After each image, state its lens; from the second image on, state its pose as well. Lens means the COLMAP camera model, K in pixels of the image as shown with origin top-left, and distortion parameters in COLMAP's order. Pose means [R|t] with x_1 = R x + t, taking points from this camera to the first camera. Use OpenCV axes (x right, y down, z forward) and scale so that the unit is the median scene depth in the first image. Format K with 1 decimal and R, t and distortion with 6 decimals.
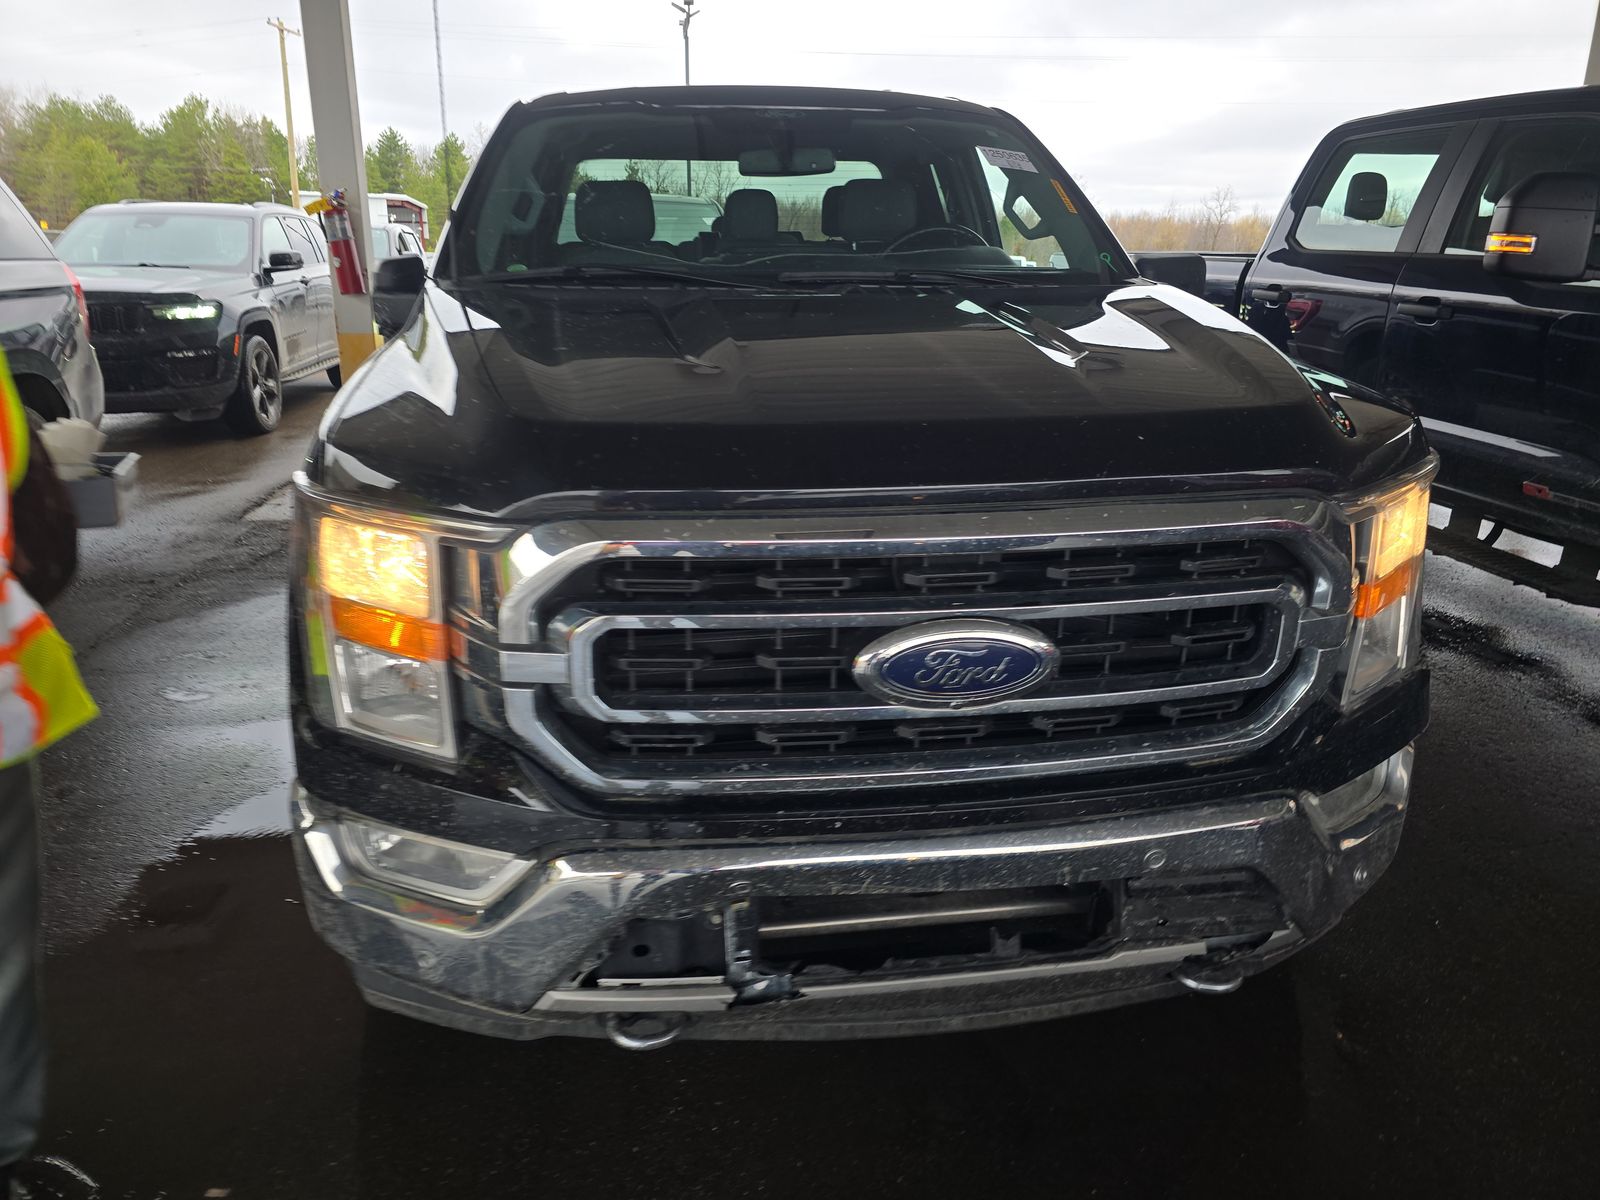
lens RADIAL K [[1115.2, 0, 800.0], [0, 1115.2, 600.0], [0, 0, 1]] dist [0.056039, -0.053666]
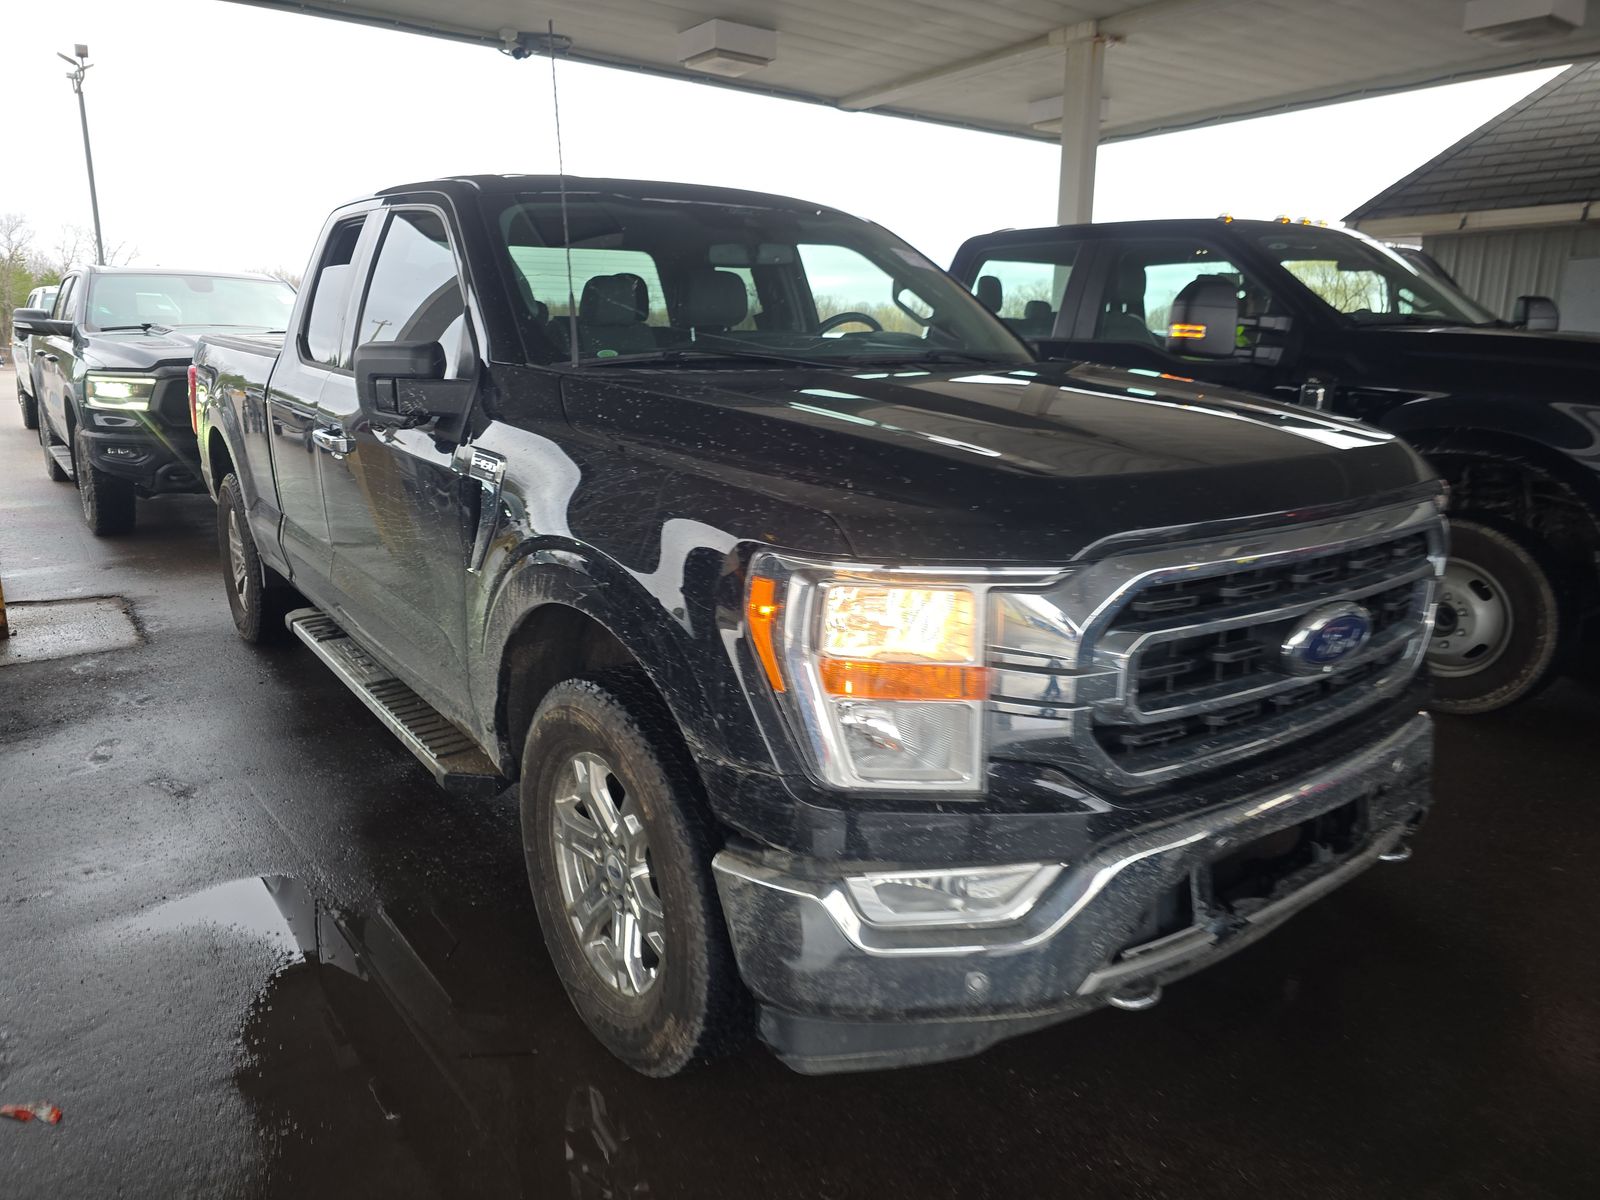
lens RADIAL K [[1115.2, 0, 800.0], [0, 1115.2, 600.0], [0, 0, 1]] dist [0.056039, -0.053666]
pose [[0.873641, -0.111869, 0.473537, -0.970760], [0.143739, 0.989114, -0.031517, -0.033720], [-0.464856, 0.095600, 0.880210, 0.097309]]
